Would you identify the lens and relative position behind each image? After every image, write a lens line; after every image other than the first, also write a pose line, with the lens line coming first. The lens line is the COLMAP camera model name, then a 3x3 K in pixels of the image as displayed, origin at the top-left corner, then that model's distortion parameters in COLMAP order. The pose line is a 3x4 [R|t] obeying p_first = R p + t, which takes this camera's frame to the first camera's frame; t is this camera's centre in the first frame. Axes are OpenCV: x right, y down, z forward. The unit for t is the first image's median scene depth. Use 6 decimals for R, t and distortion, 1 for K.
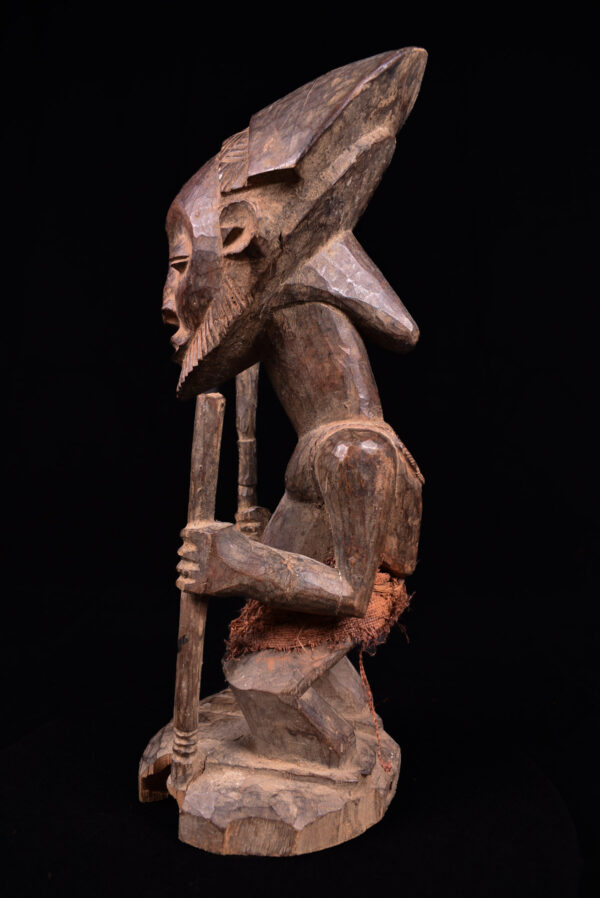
lens RADIAL K [[690.2, 0, 300.0], [0, 690.2, 449.0], [0, 0, 1]] dist [-0.099271, 0.006005]
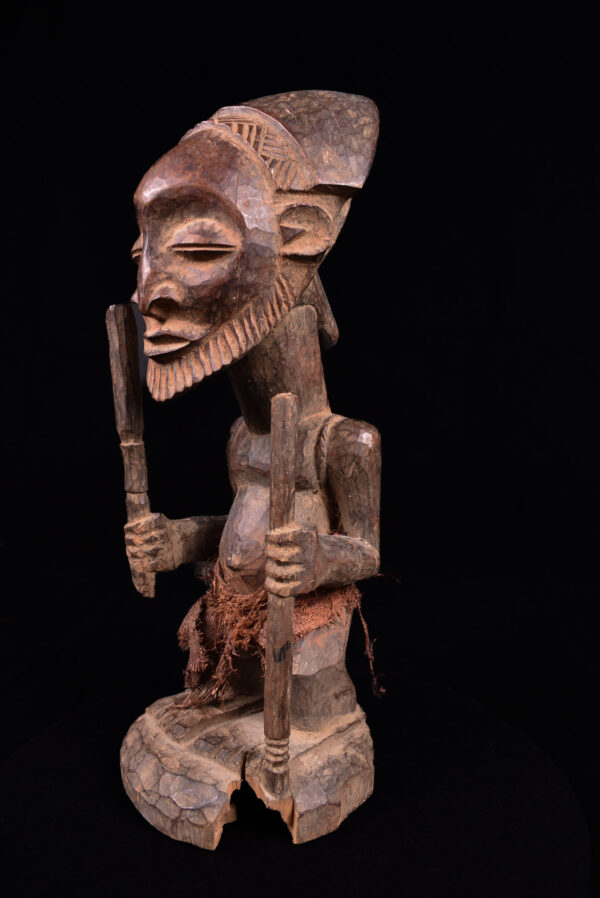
lens RADIAL K [[690.2, 0, 300.0], [0, 690.2, 449.0], [0, 0, 1]] dist [-0.099271, 0.006005]
pose [[0.550119, -0.109427, 0.827885, -0.932946], [0.080232, 0.993717, 0.078033, -0.076145], [-0.831223, 0.023496, 0.555443, 0.426389]]
